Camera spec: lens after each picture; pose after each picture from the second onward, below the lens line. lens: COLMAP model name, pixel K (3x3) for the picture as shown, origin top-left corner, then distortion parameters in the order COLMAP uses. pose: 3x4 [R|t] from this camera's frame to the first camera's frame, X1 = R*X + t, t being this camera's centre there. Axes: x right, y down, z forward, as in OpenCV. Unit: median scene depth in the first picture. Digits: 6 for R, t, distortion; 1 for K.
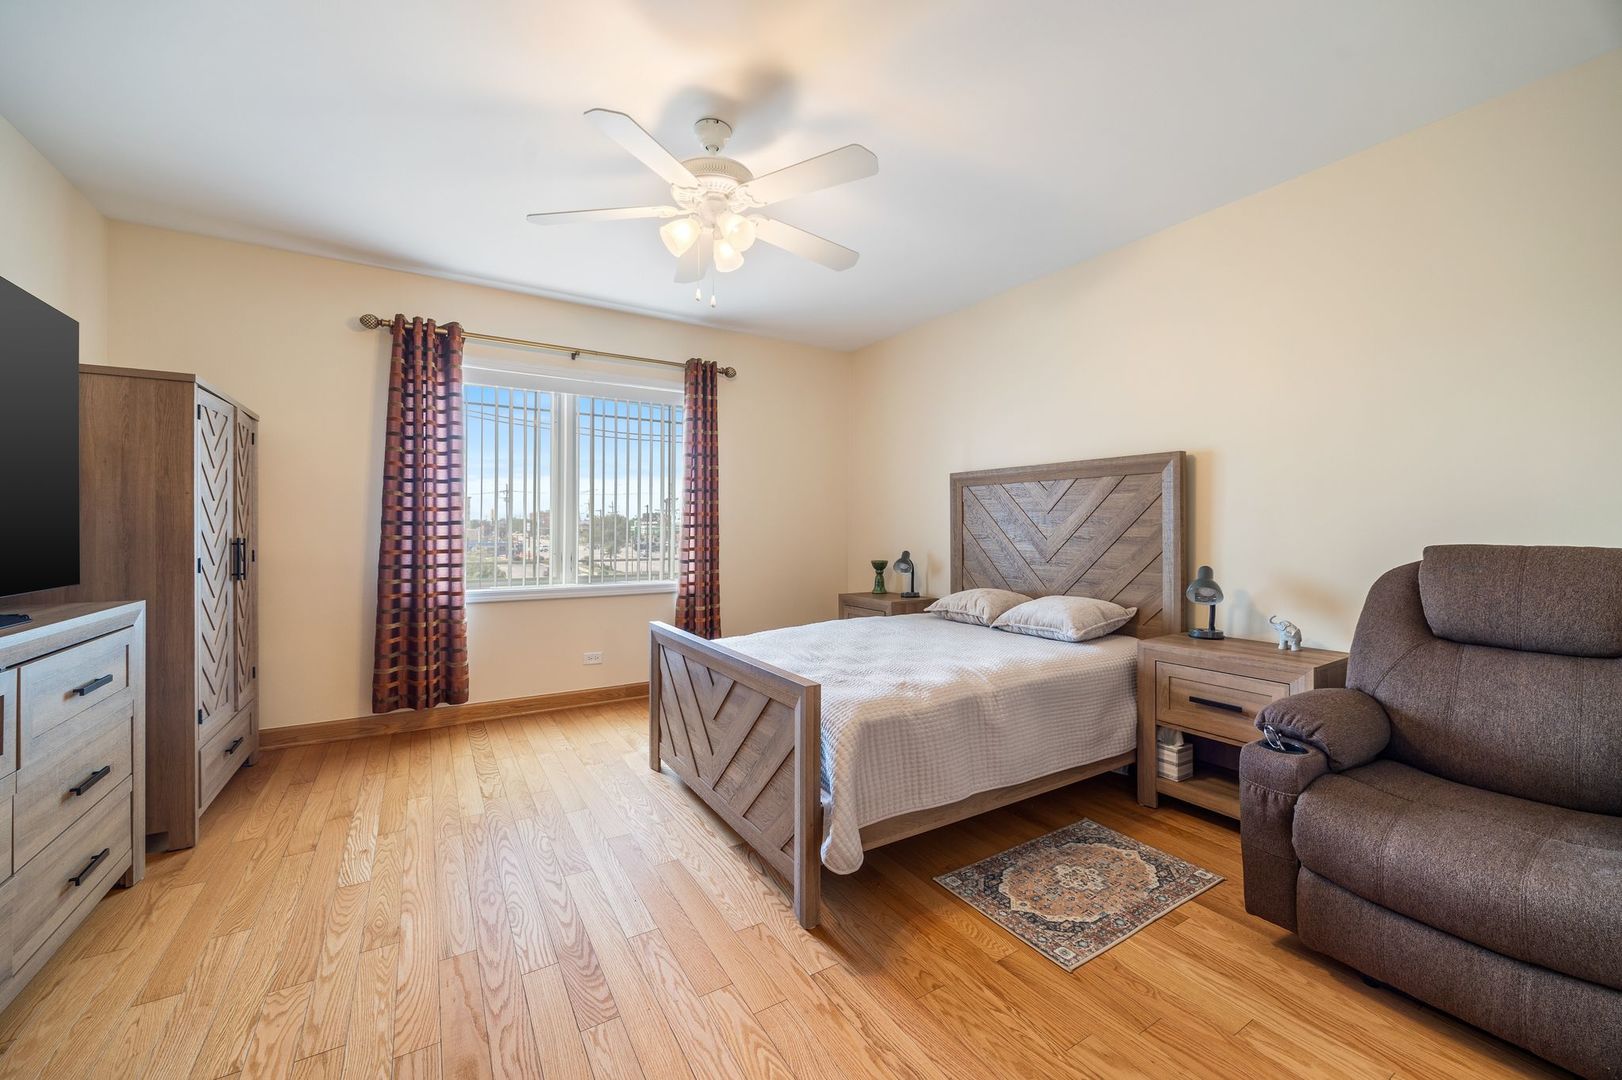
lens RADIAL K [[617.5, 0, 805.5], [0, 617.5, 529.6], [0, 0, 1]] dist [-0.002461, -0.000270]
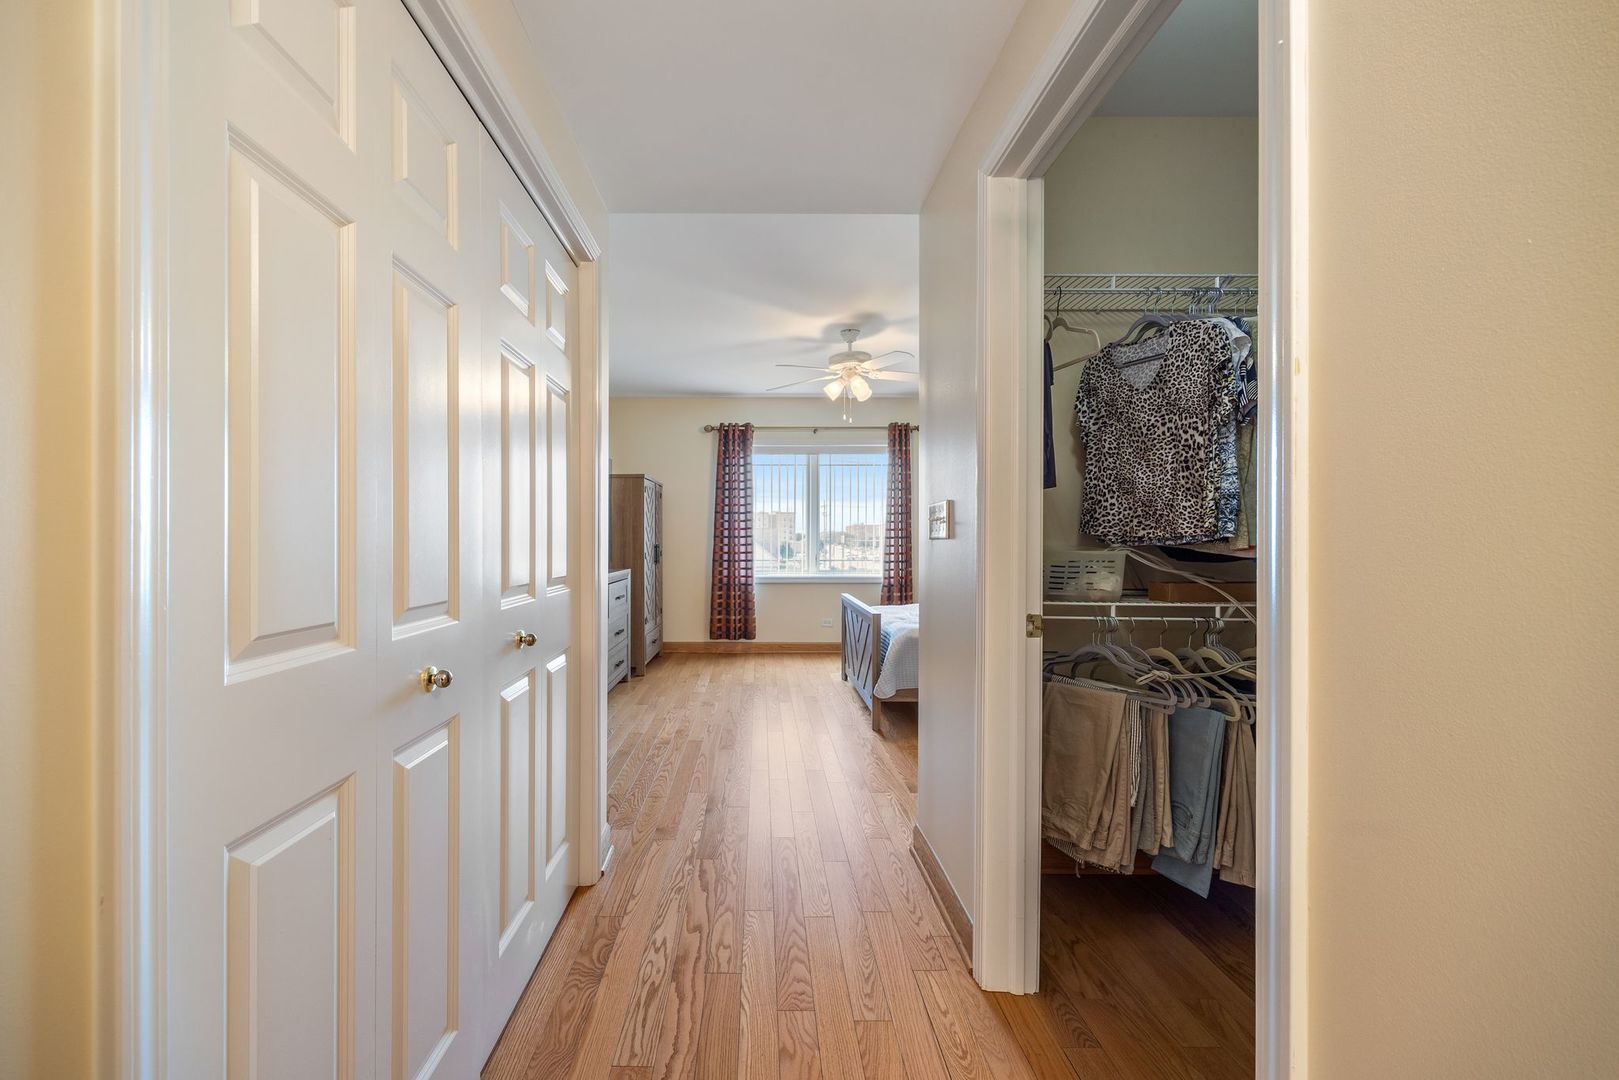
lens RADIAL K [[616.3, 0, 804.1], [0, 616.3, 529.6], [0, 0, 1]] dist [-0.002461, -0.000270]
pose [[0.888121, -0.012015, -0.459454, 0.390125], [0.003373, 0.999802, -0.019626, 0.004751], [0.459598, 0.015881, 0.887985, -0.501663]]
